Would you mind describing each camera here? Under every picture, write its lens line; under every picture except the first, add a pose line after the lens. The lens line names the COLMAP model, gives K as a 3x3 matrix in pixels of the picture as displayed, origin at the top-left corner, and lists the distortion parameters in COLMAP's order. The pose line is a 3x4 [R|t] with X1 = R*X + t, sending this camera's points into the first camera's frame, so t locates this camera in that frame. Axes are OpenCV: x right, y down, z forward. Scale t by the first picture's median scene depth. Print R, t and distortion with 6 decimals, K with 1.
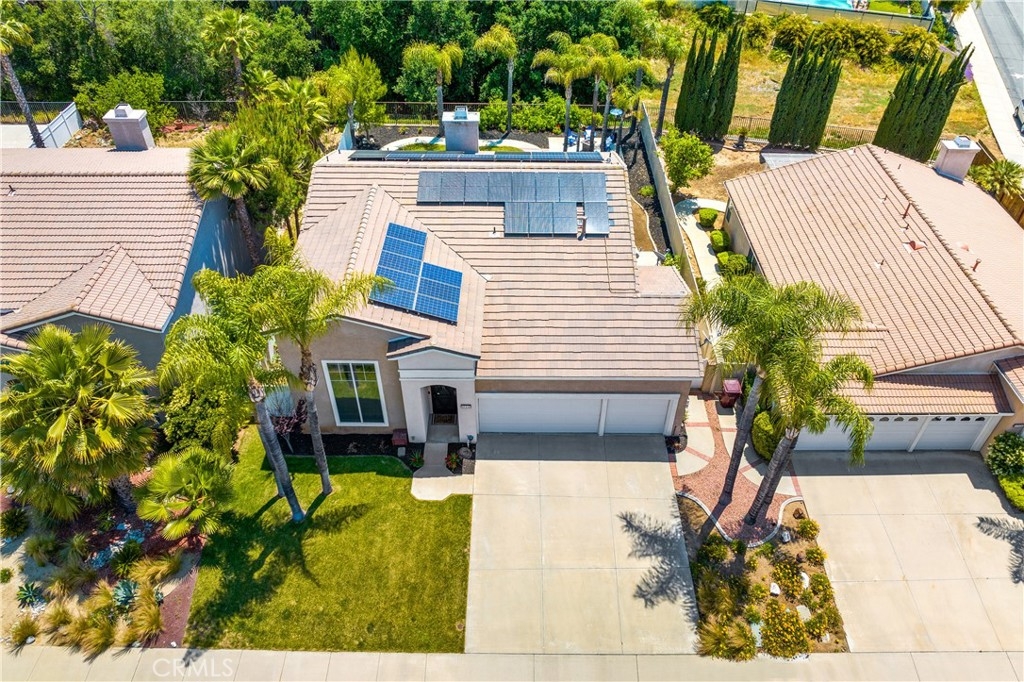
lens RADIAL K [[719.5, 0, 517.5], [0, 719.5, 332.8], [0, 0, 1]] dist [-0.027480, 0.007249]
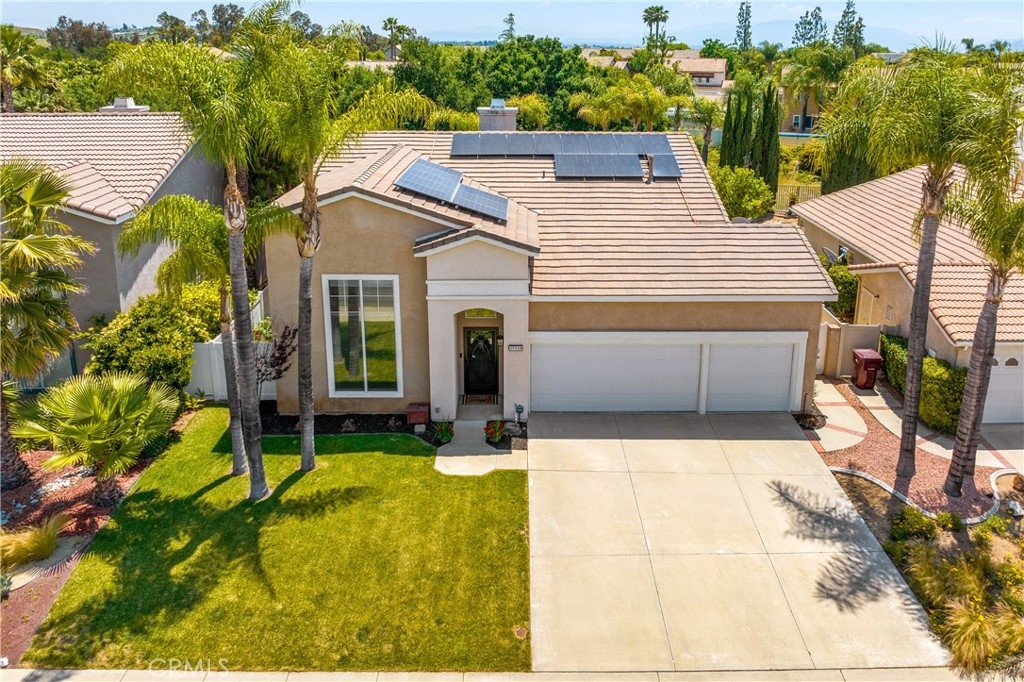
lens RADIAL K [[757.9, 0, 525.9], [0, 757.9, 233.1], [0, 0, 1]] dist [-0.024084, 0.007868]
pose [[0.999869, -0.010059, 0.012681, -0.071499], [0.014839, 0.882559, -0.469967, 0.364562], [-0.006465, 0.470094, 0.882593, 0.285794]]
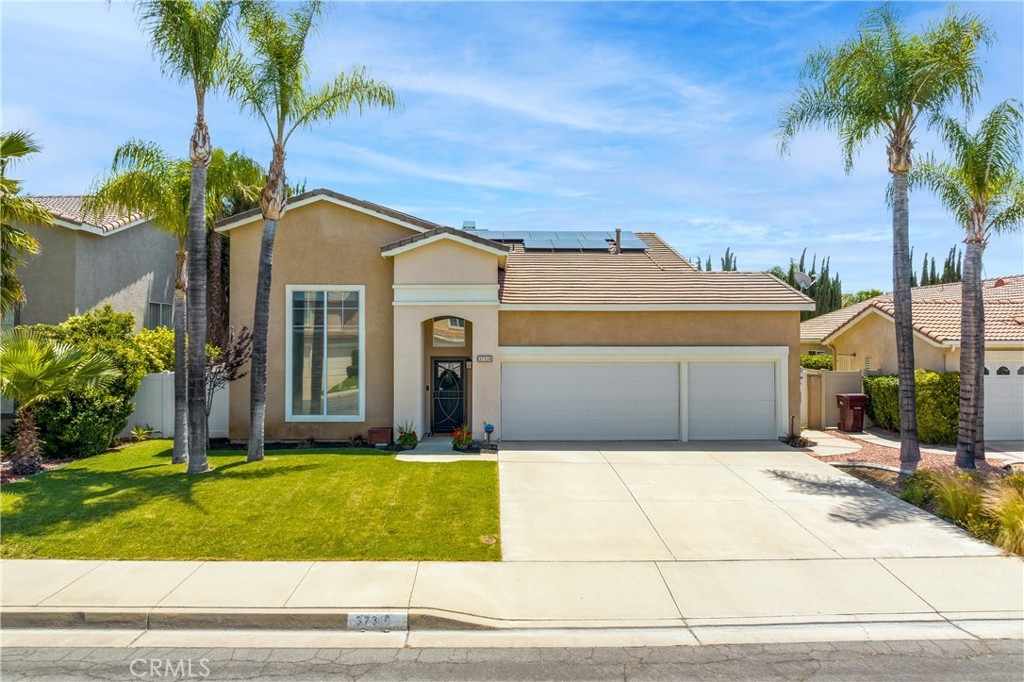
lens RADIAL K [[719.5, 0, 506.6], [0, 719.5, 339.1], [0, 0, 1]] dist [-0.027480, 0.007249]
pose [[0.999572, -0.010790, 0.027204, -0.071093], [0.026257, 0.741174, -0.670799, 0.560213], [-0.012925, 0.671226, 0.741140, 0.491935]]
